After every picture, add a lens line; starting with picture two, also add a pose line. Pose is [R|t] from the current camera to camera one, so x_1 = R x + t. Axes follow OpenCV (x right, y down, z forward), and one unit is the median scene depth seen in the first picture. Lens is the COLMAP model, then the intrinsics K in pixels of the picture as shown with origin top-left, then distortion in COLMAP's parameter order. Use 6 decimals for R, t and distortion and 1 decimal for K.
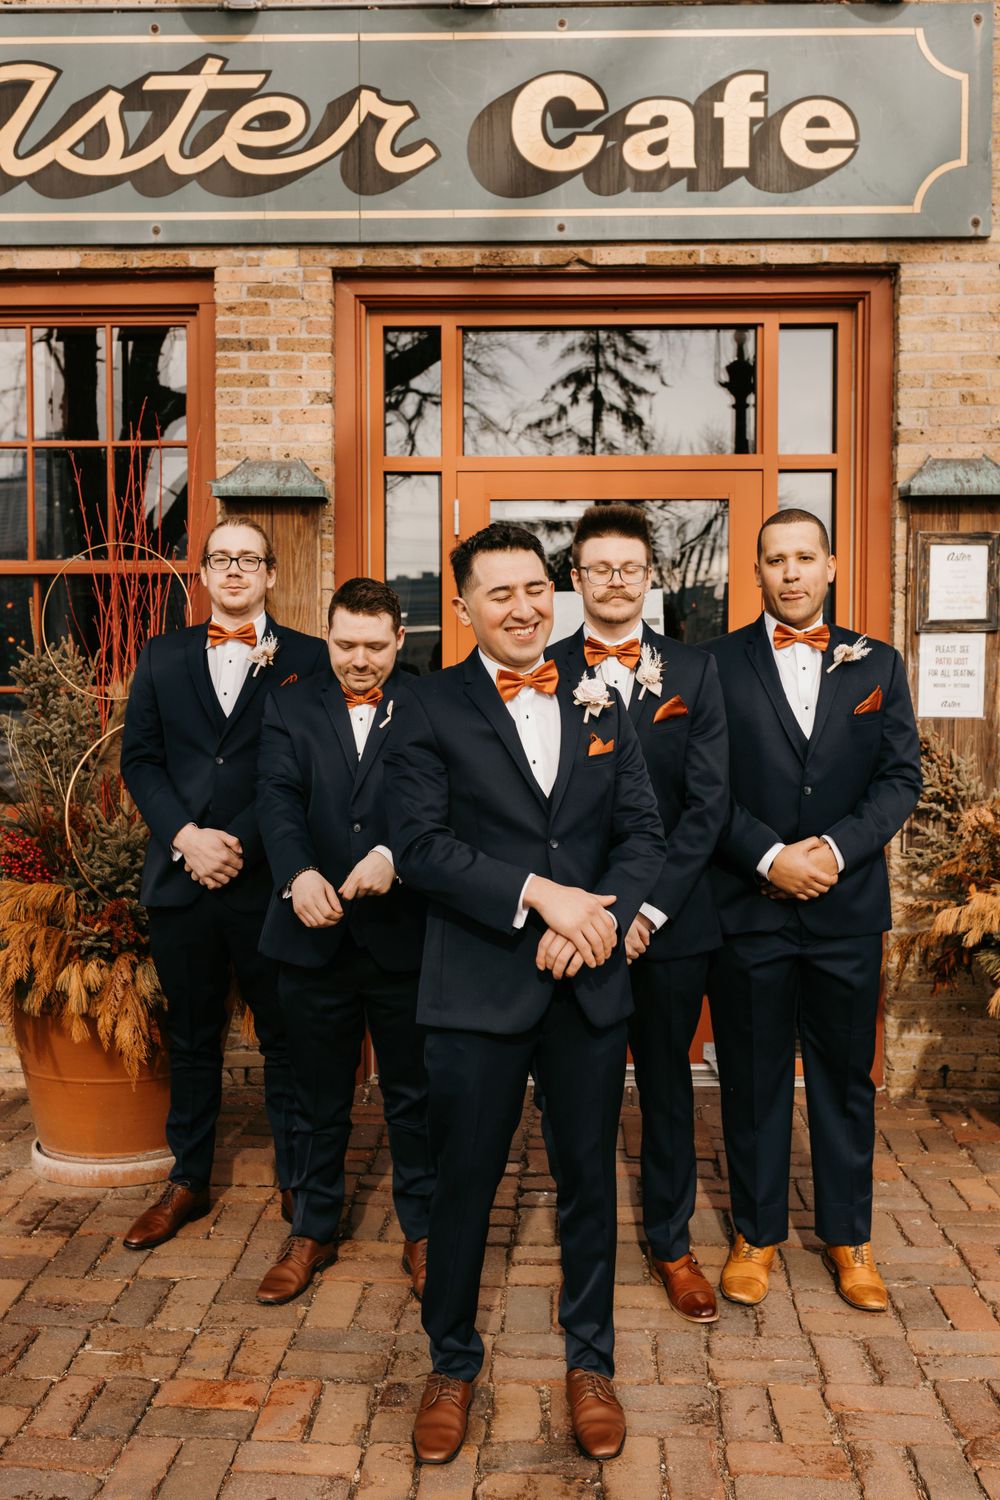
lens RADIAL K [[1428.6, 0, 500.0], [0, 1428.6, 756.5], [0, 0, 1]] dist [0.000622, -0.000144]
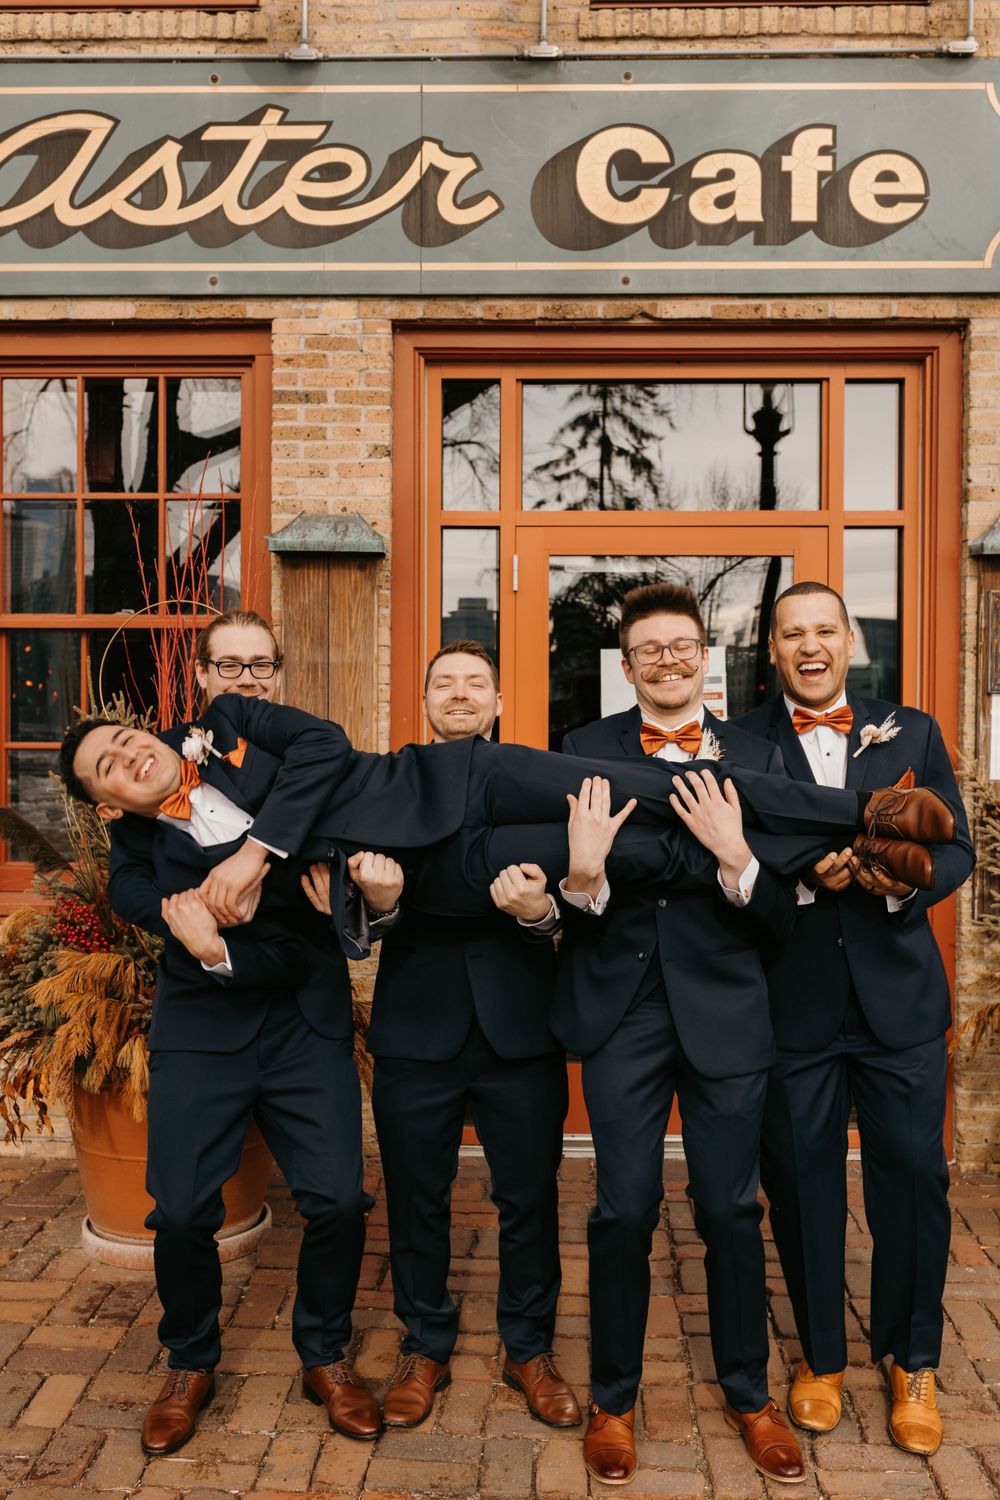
lens RADIAL K [[1425.5, 0, 500.5], [0, 1425.5, 756.7], [0, 0, 1]] dist [-0.000558, 0.000138]
pose [[0.999986, 0.004788, 0.002022, -0.043785], [-0.004733, 0.999630, -0.026797, -0.015841], [-0.002149, 0.026787, 0.999639, 0.027836]]
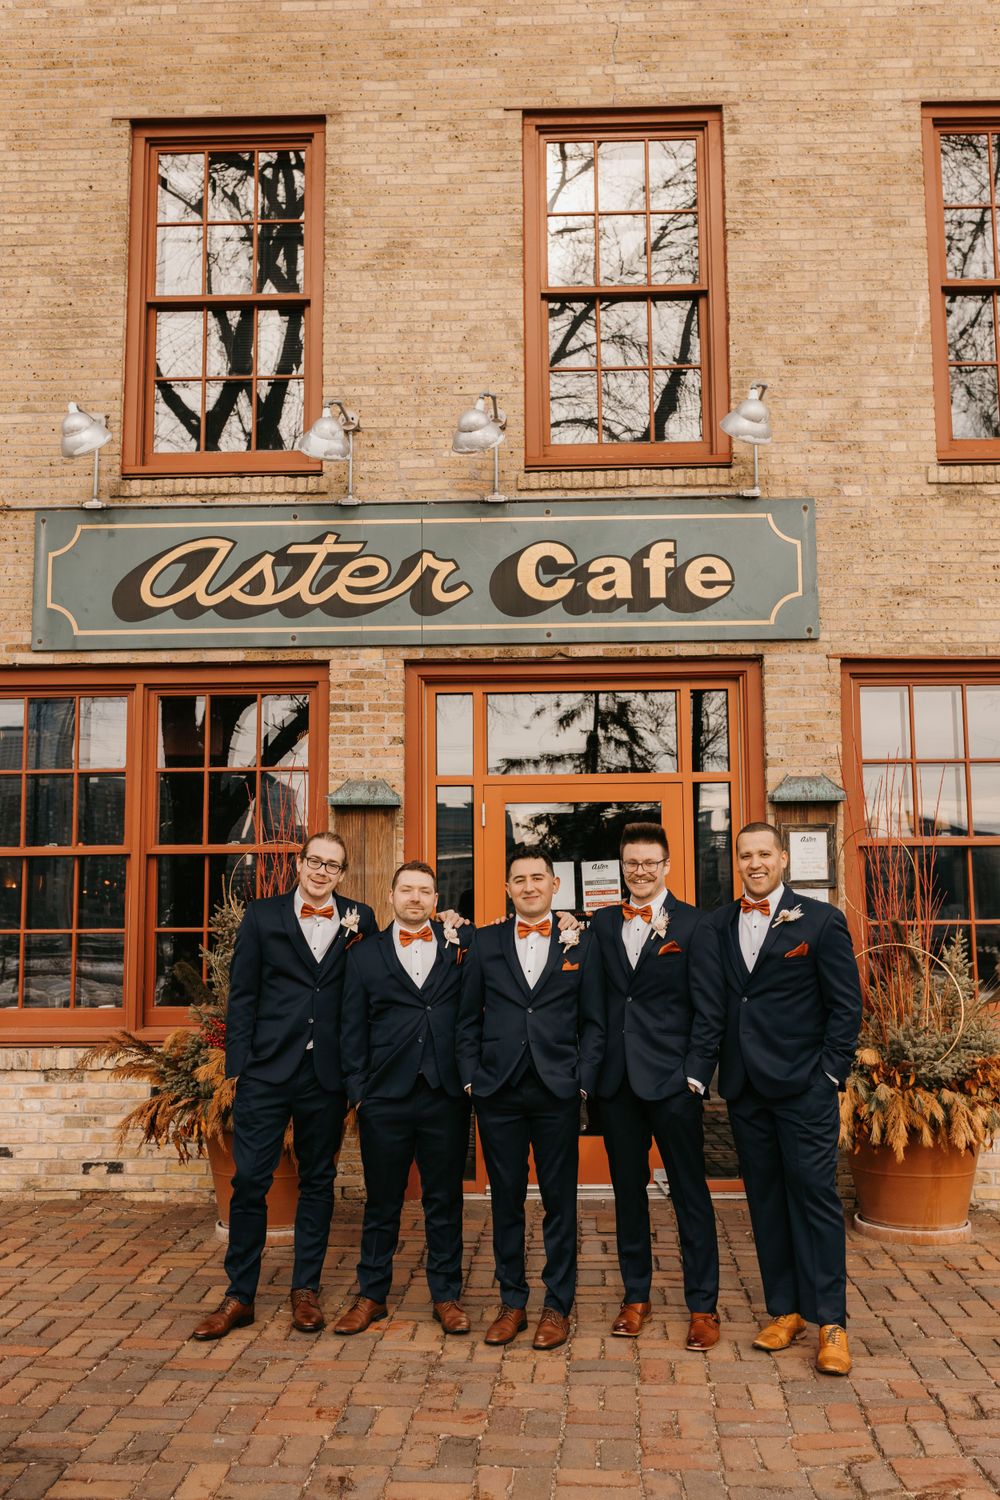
lens RADIAL K [[1428.6, 0, 500.0], [0, 1428.6, 756.5], [0, 0, 1]] dist [0.000622, -0.000144]
pose [[0.999925, -0.008836, -0.008518, 0.000841], [0.007396, 0.987668, -0.156388, 0.011196], [0.009795, 0.156314, 0.987659, -0.546187]]
